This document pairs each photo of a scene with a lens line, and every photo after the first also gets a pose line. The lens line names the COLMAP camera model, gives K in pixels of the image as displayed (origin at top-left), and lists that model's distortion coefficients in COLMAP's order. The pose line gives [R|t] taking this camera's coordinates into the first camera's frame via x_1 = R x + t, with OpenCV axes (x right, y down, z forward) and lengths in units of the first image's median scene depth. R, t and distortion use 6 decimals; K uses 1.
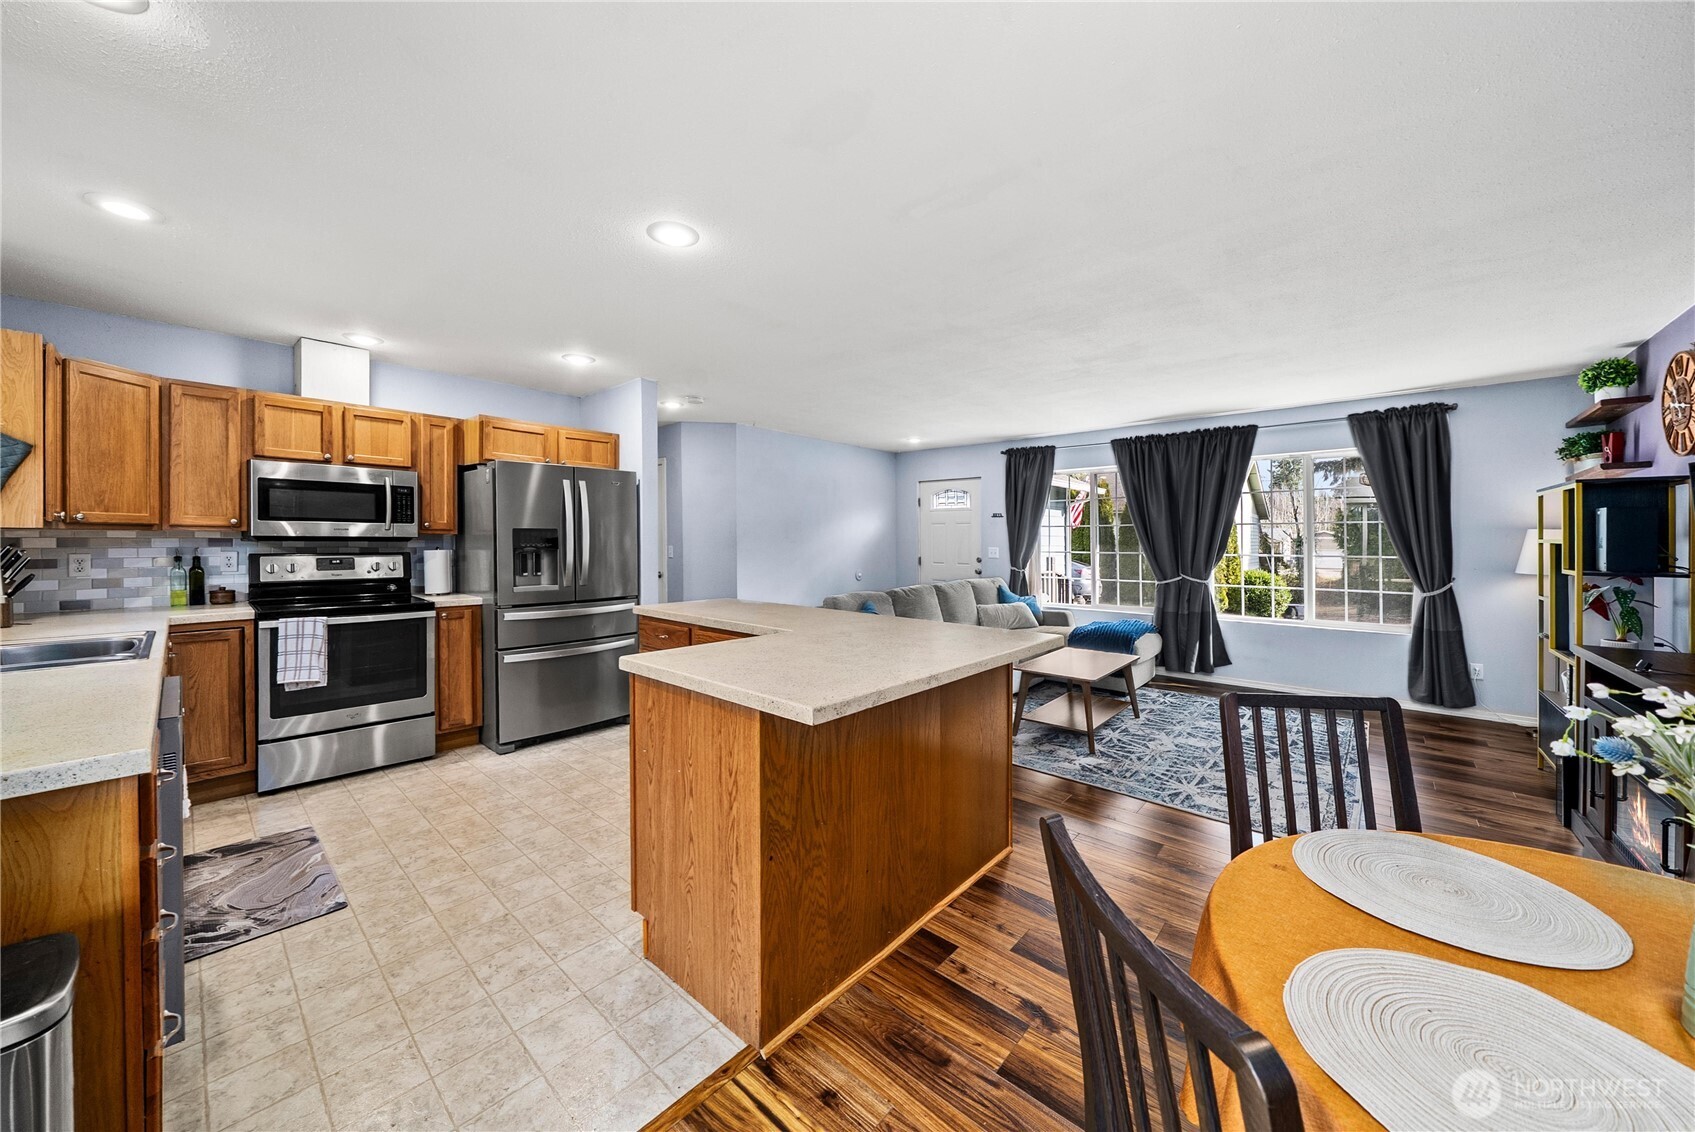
lens RADIAL K [[597.6, 0, 840.8], [0, 597.6, 551.9], [0, 0, 1]] dist [-0.003573, -0.000129]
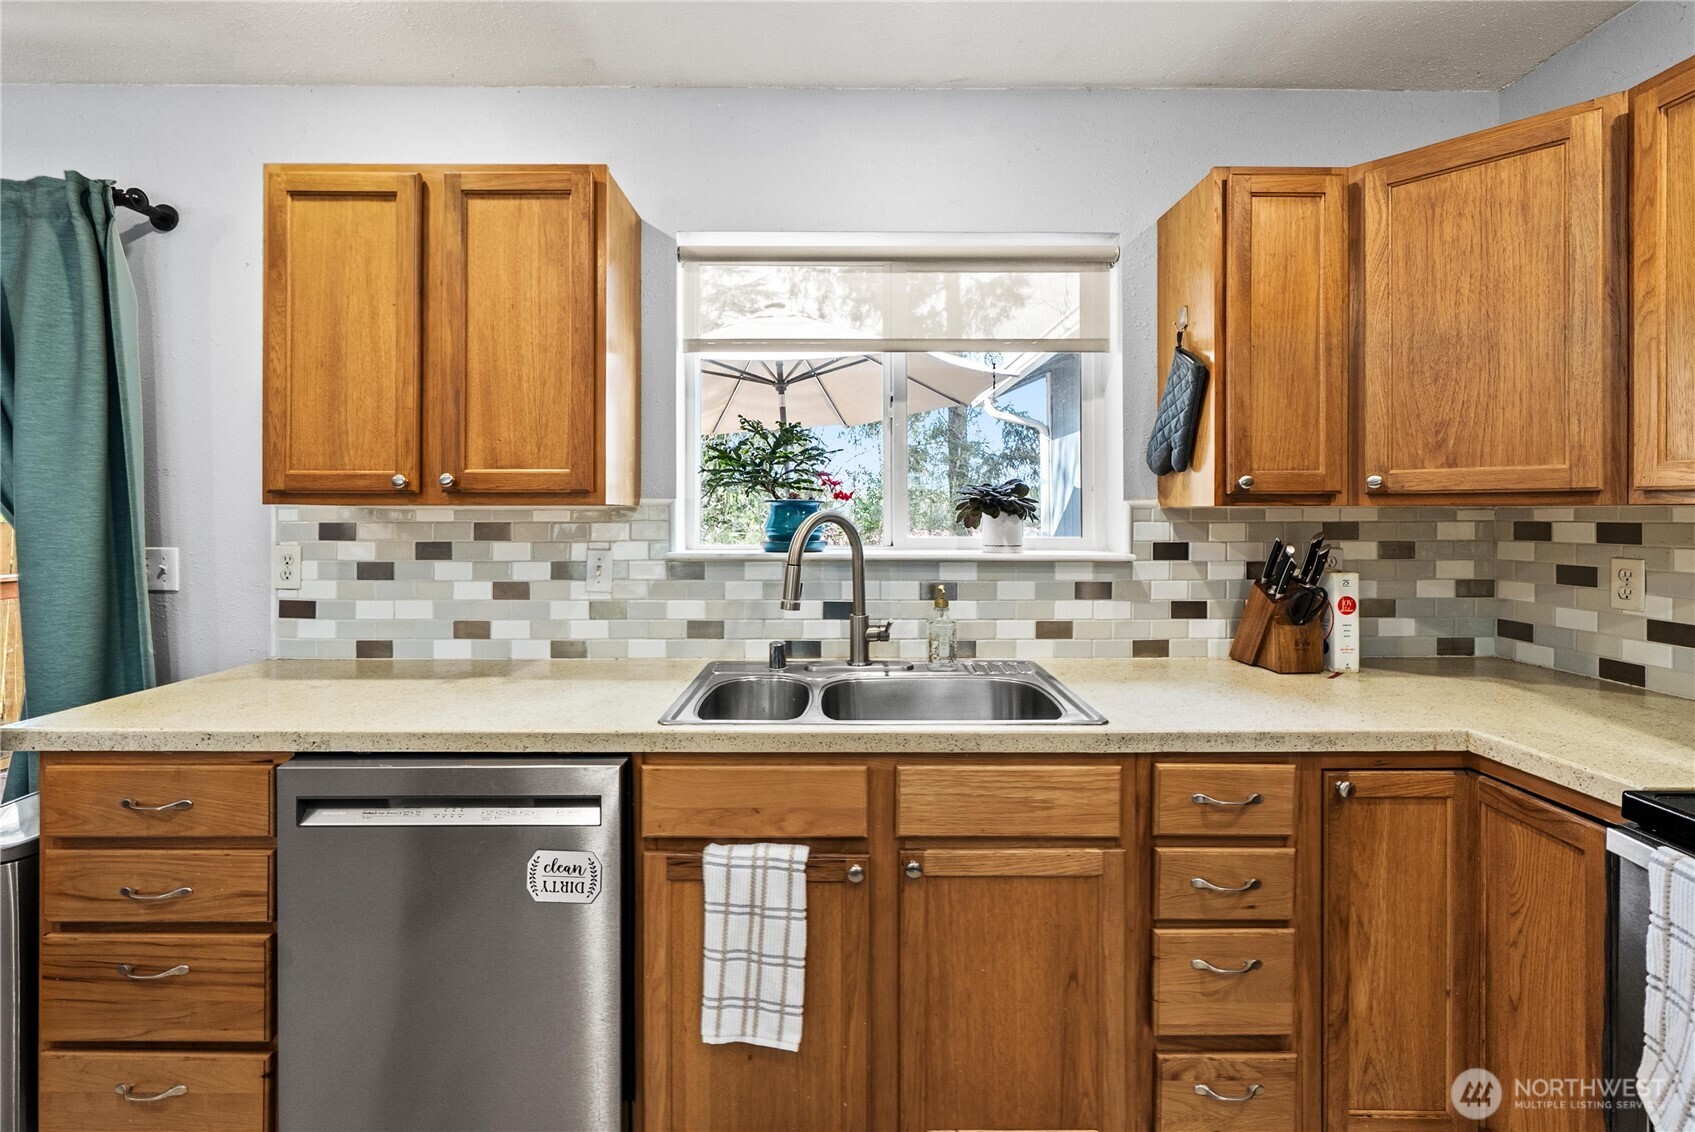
lens RADIAL K [[719.8, 0, 854.3], [0, 719.8, 509.5], [0, 0, 1]] dist [0.000944, -0.001084]
pose [[-0.738563, -0.005754, -0.674160, -0.385800], [-0.014094, 0.999877, 0.006907, -0.023152], [0.674037, 0.014603, -0.738553, 0.798312]]
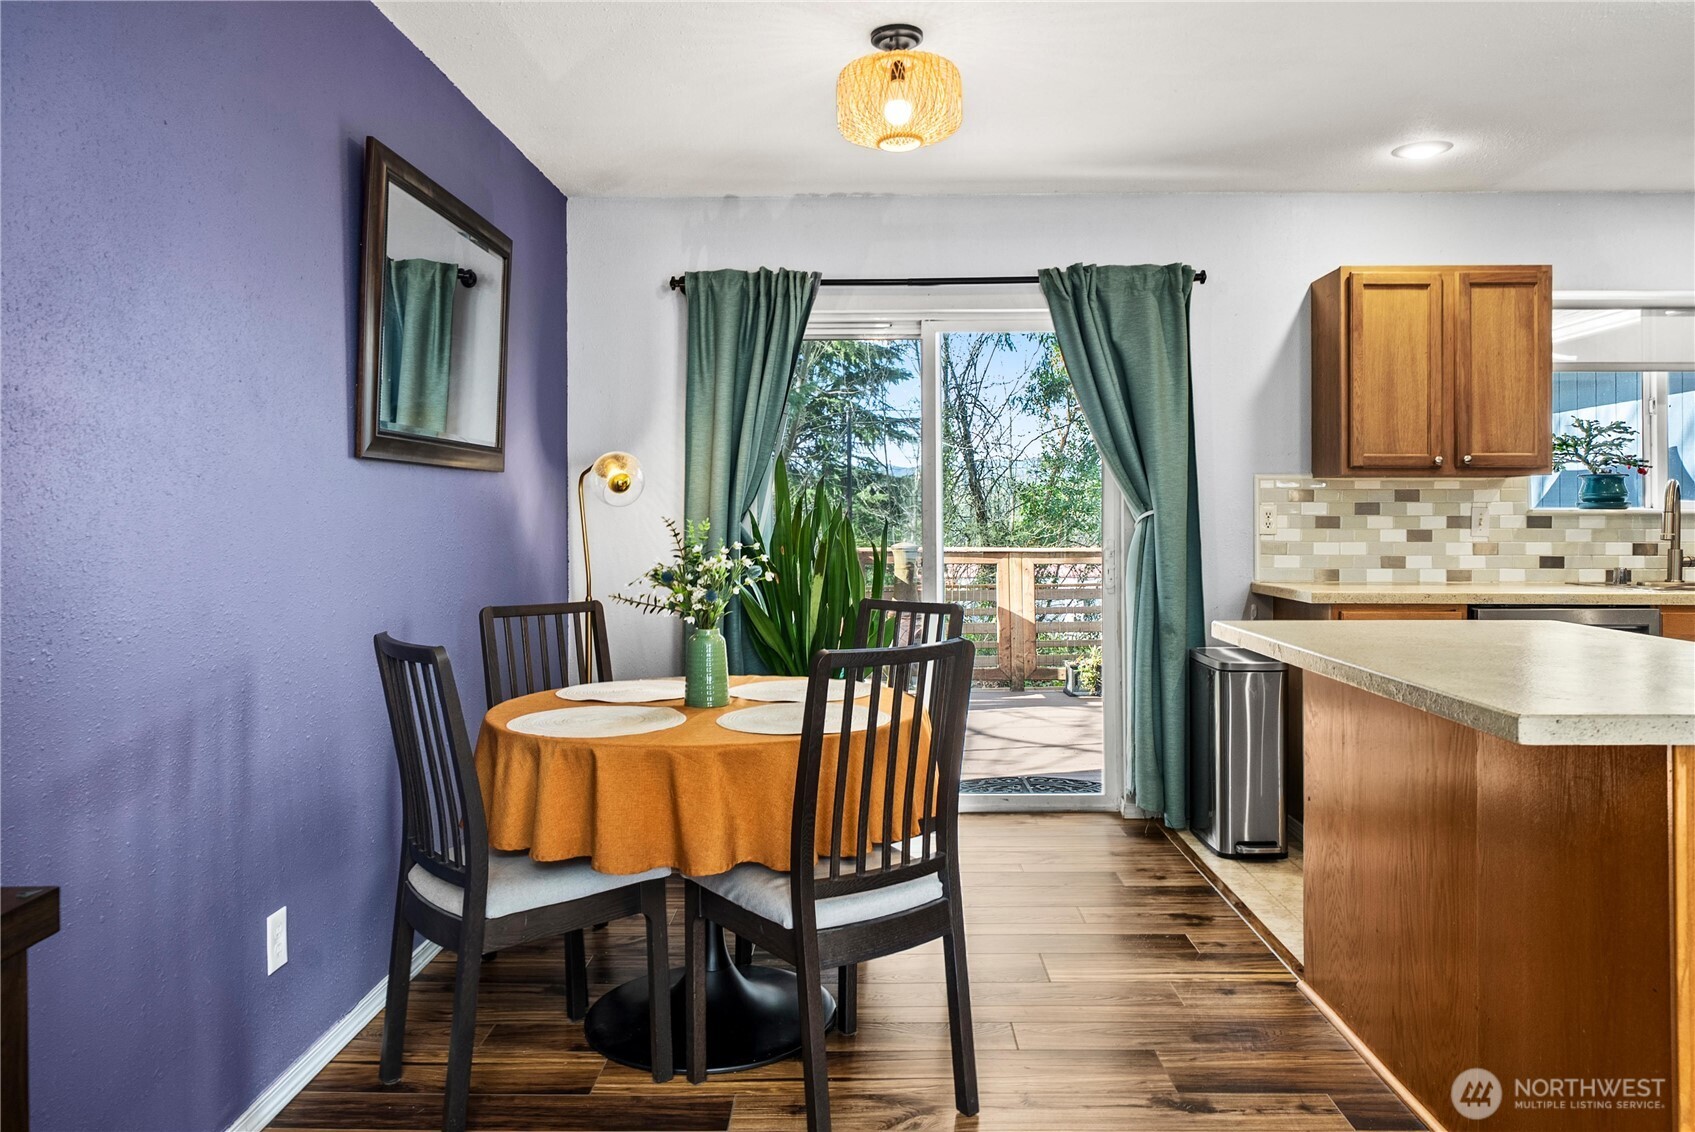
lens RADIAL K [[1173.0, 0, 842.9], [0, 1173.0, 518.8], [0, 0, 1]] dist [-0.006498, 0.004972]
pose [[-0.754463, -0.003749, -0.656332, 0.697371], [-0.013345, 0.999865, 0.009629, 0.019695], [0.656207, 0.016023, -0.754411, 0.785505]]
